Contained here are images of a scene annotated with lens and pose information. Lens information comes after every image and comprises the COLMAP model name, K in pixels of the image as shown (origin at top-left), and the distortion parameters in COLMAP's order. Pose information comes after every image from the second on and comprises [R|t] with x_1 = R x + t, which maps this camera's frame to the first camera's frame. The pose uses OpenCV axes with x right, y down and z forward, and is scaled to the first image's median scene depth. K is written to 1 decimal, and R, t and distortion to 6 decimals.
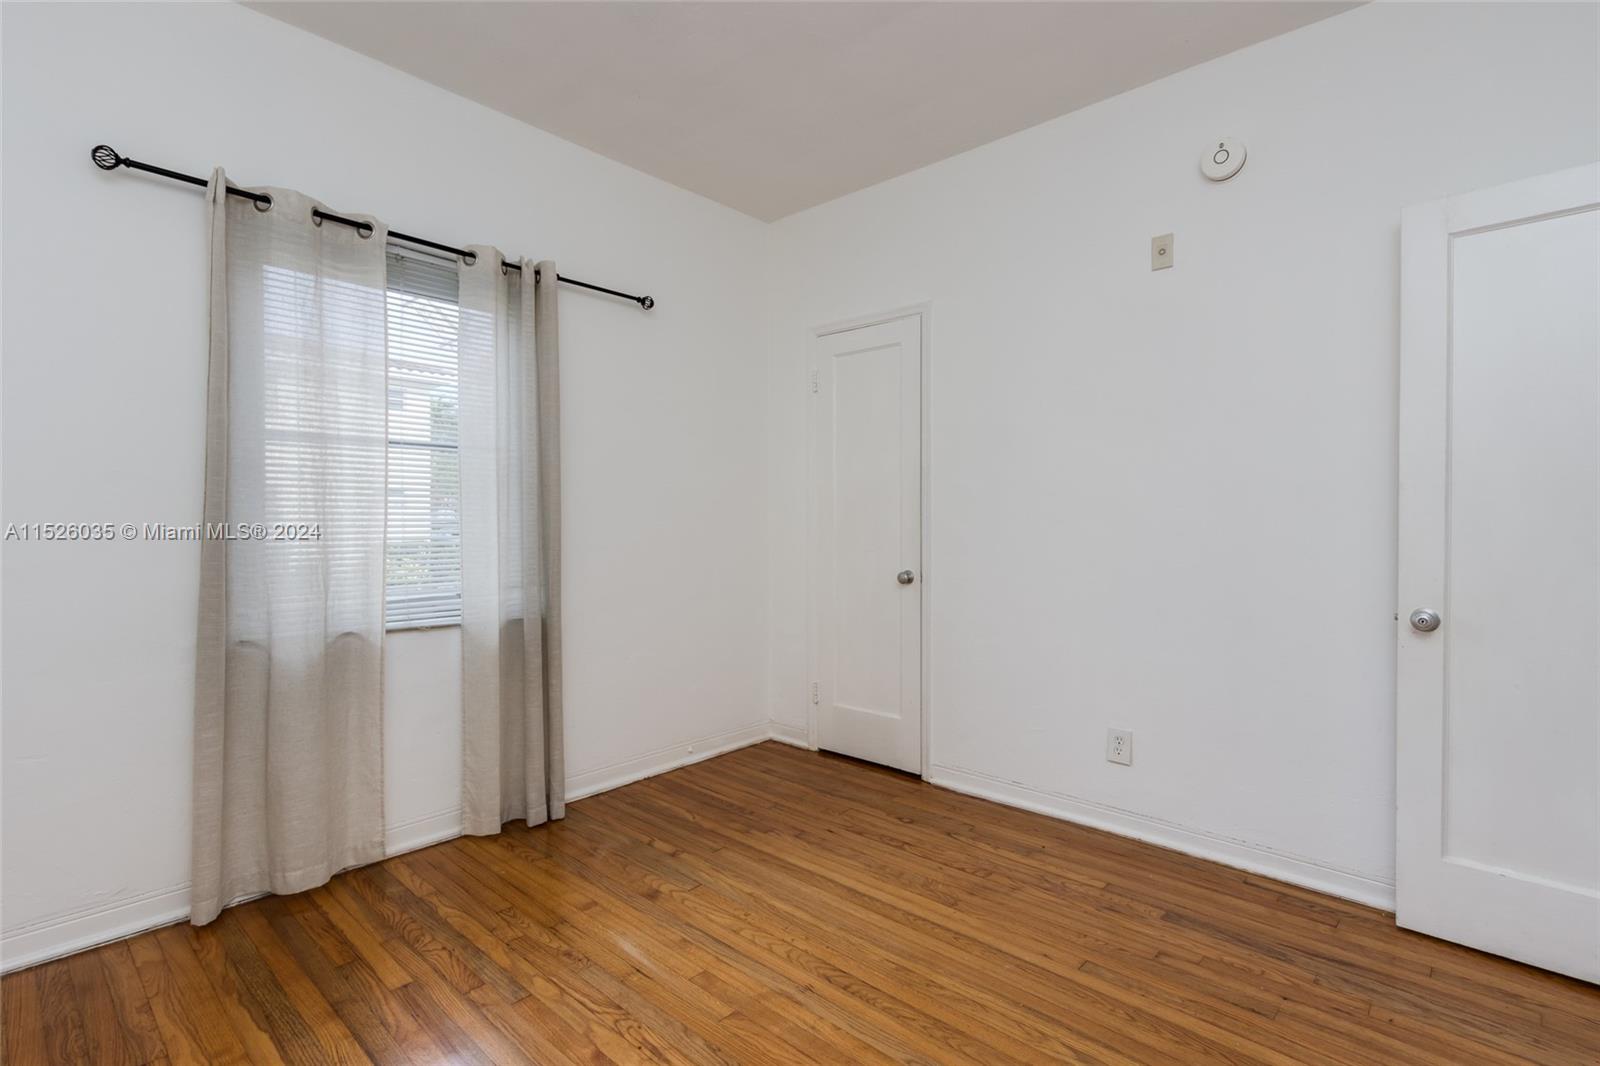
lens RADIAL K [[744.0, 0, 814.1], [0, 744.0, 525.3], [0, 0, 1]] dist [0.007263, -0.002396]
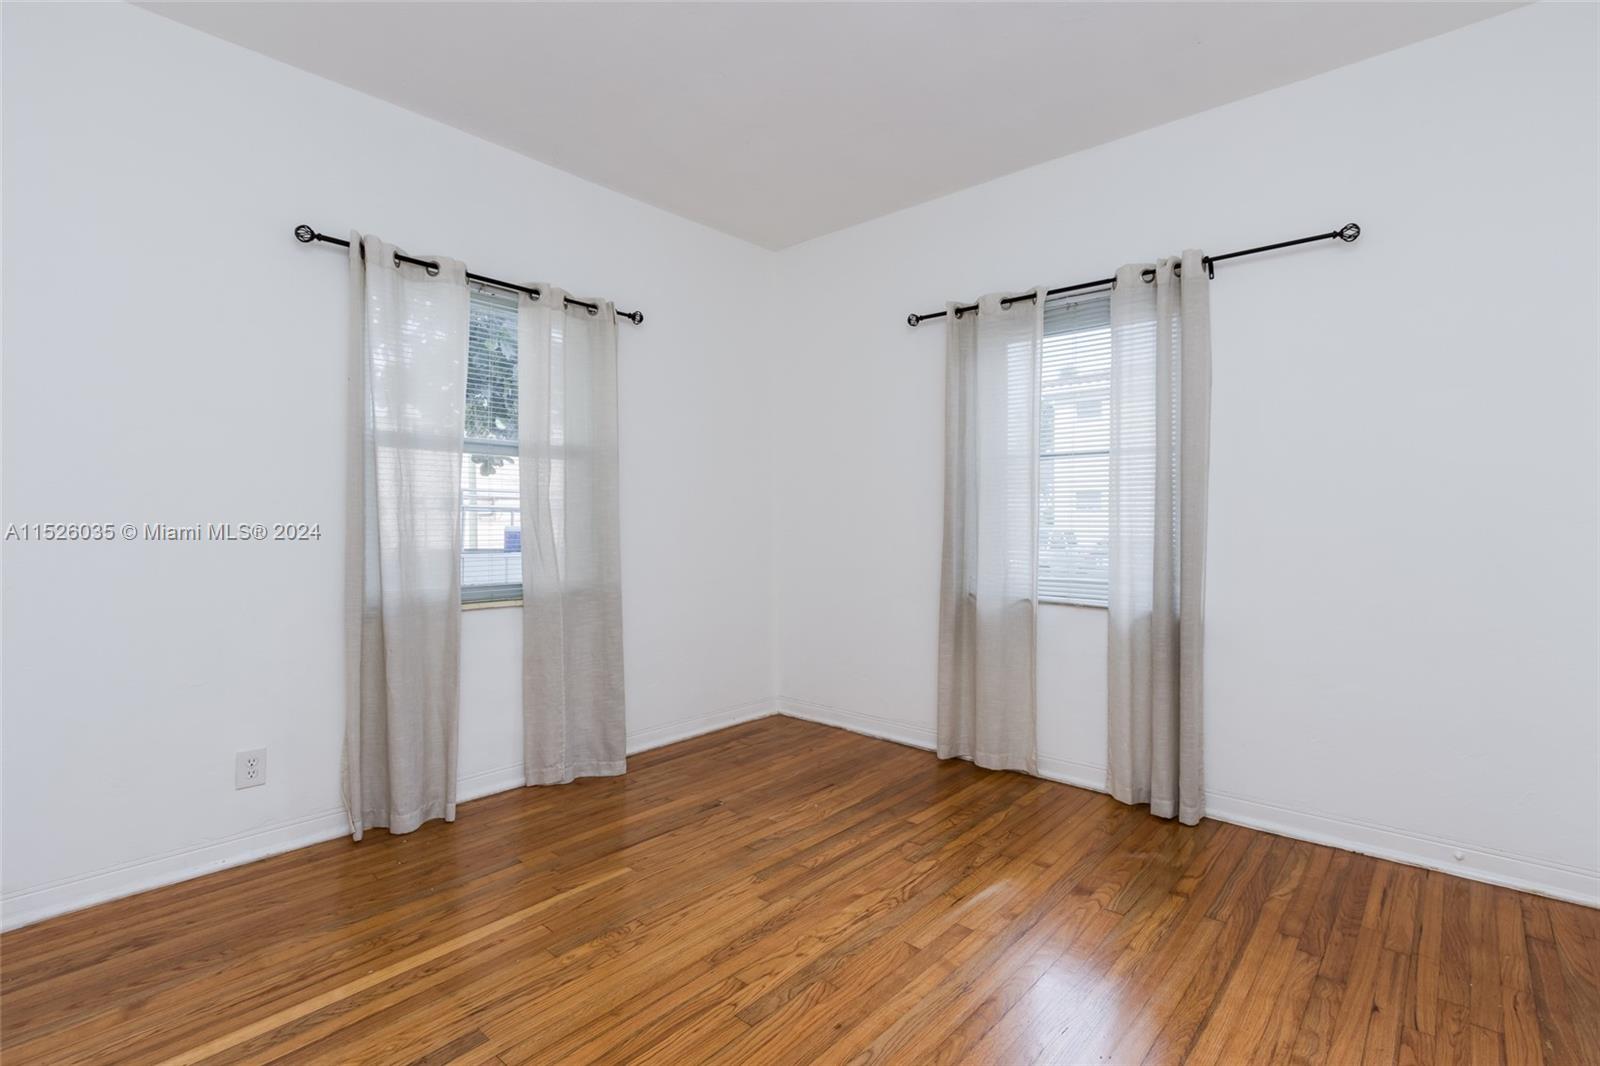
lens RADIAL K [[744.0, 0, 802.6], [0, 744.0, 528.9], [0, 0, 1]] dist [0.007263, -0.002396]
pose [[0.007797, 0.010245, -0.999917, 0.743528], [-0.004898, 0.999936, 0.010207, 0.003952], [0.999958, 0.004818, 0.007847, 0.594184]]
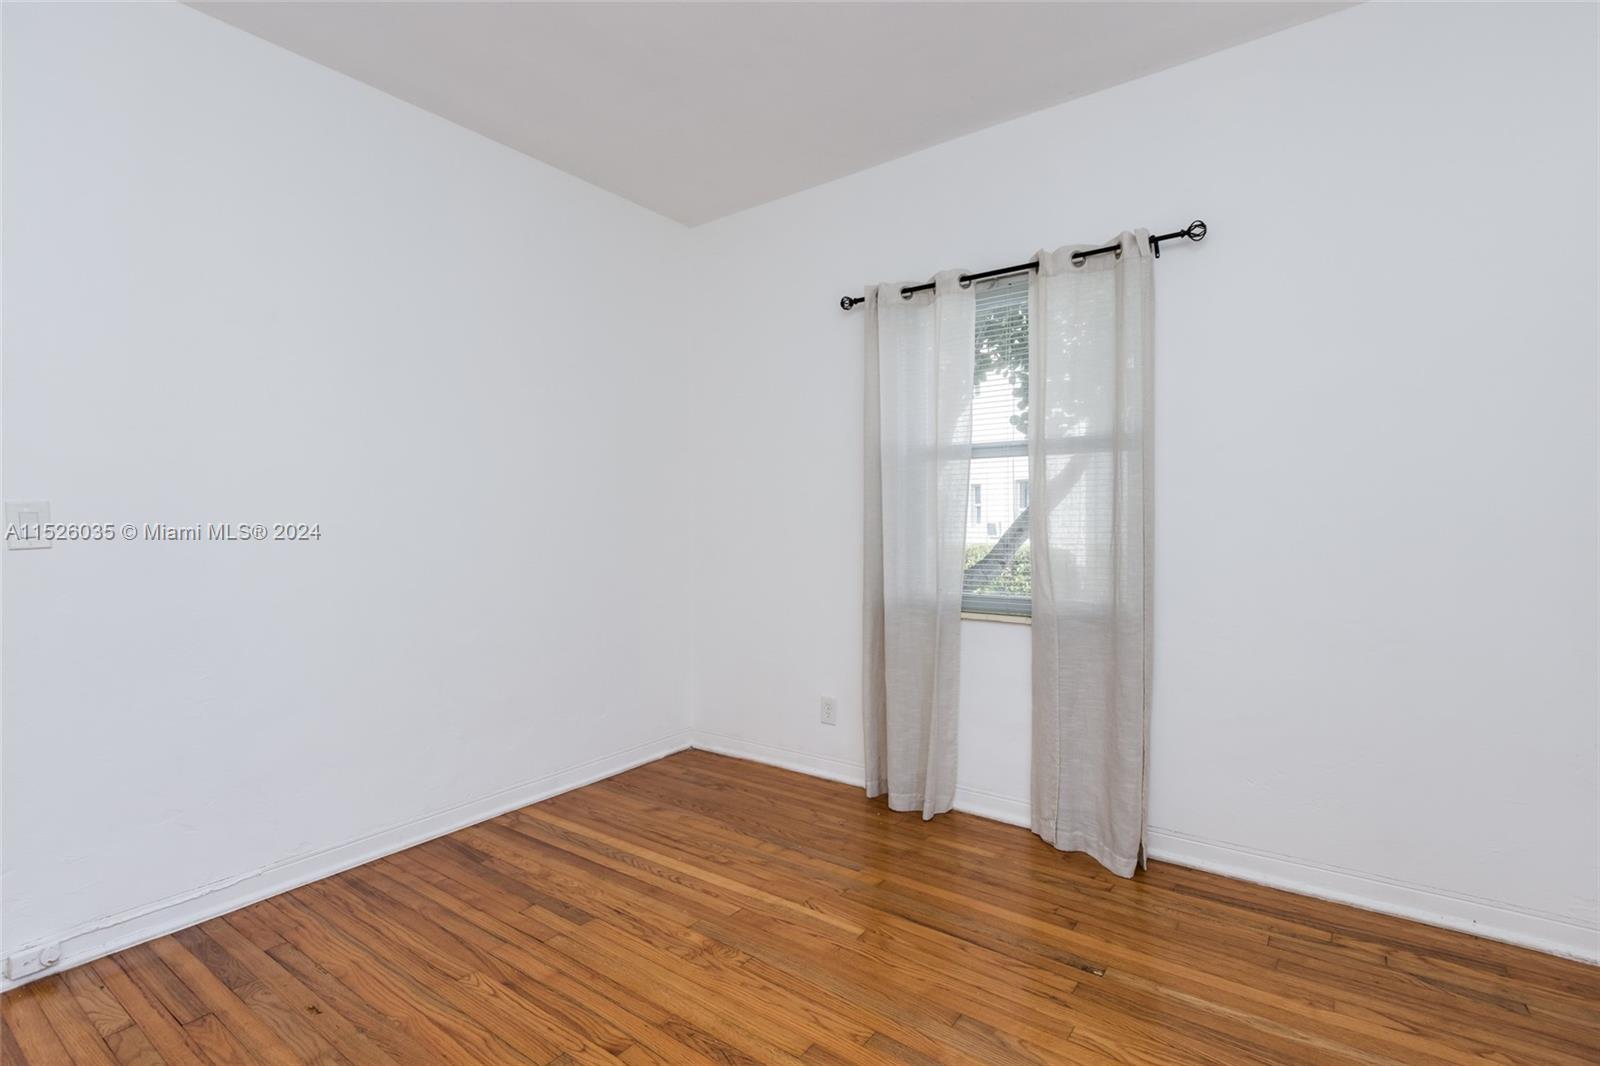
lens RADIAL K [[744.0, 0, 810.8], [0, 744.0, 527.4], [0, 0, 1]] dist [0.007263, -0.002396]
pose [[-0.995043, 0.004563, -0.099336, -0.119490], [0.004048, 0.999977, 0.005388, -0.003107], [0.099359, 0.004960, -0.995039, 1.229629]]
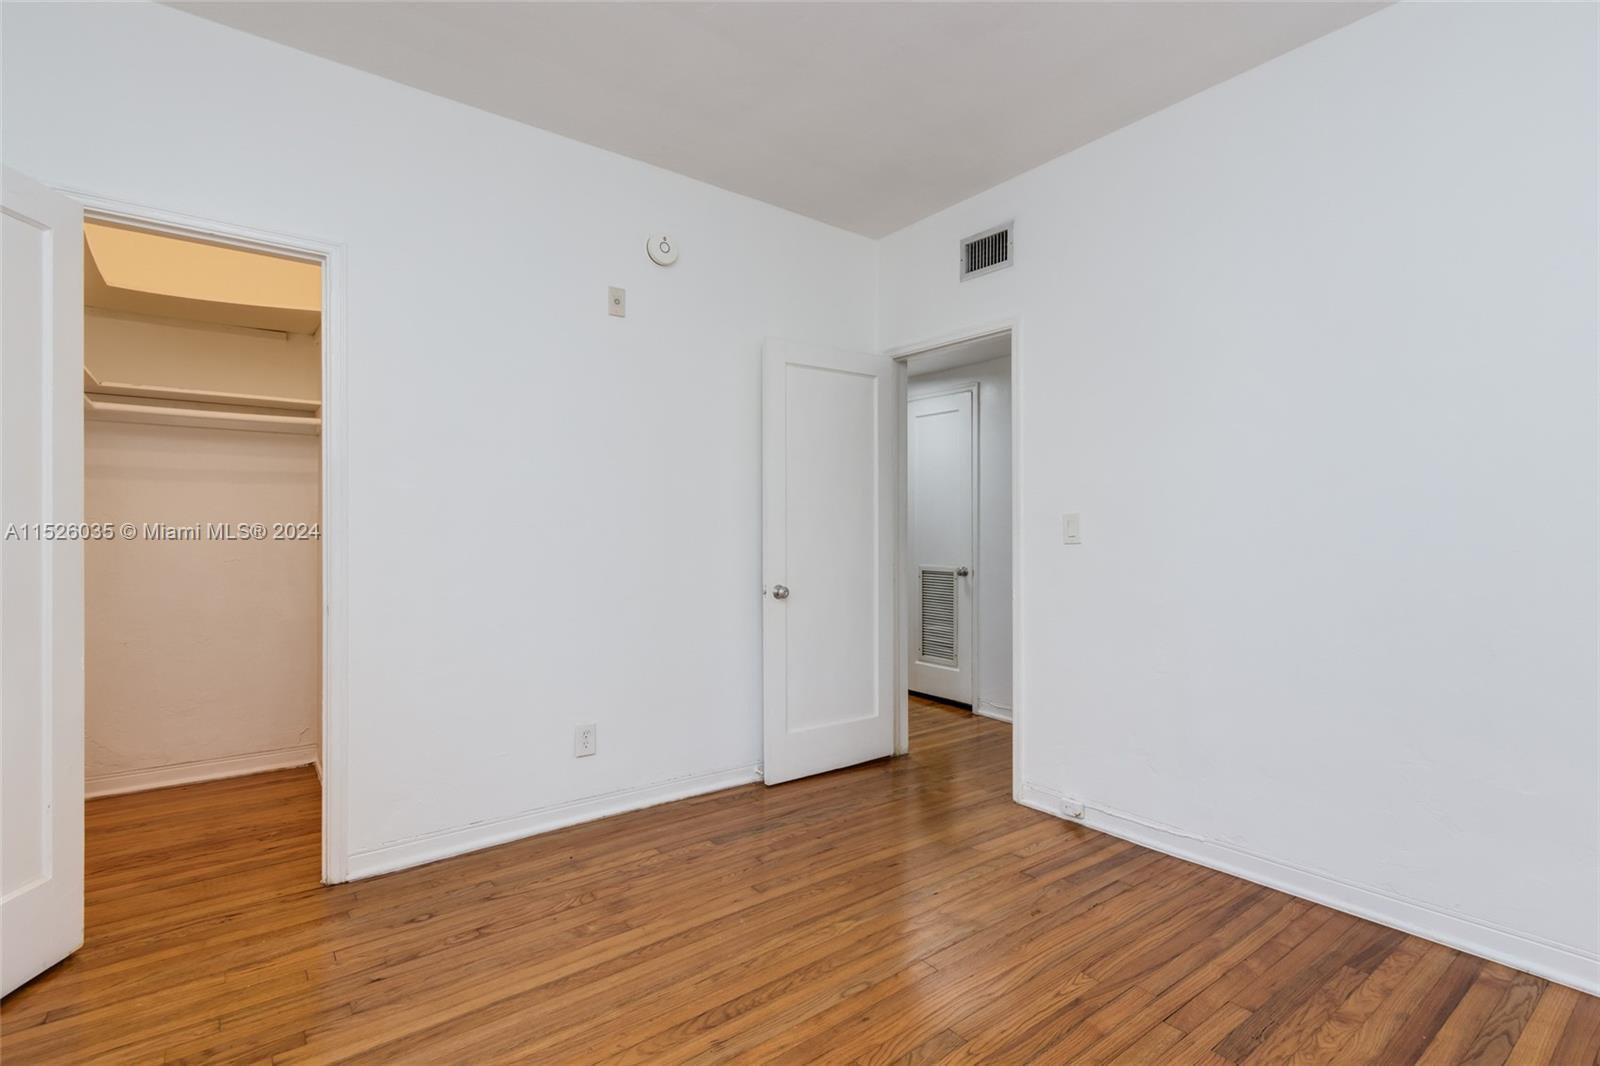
lens RADIAL K [[744.0, 0, 799.5], [0, 744.0, 527.2], [0, 0, 1]] dist [0.007263, -0.002396]
pose [[0.190916, 0.004998, 0.981594, -0.684445], [0.008152, 0.999944, -0.006677, -0.004622], [-0.981572, 0.009276, 0.190865, 0.553774]]
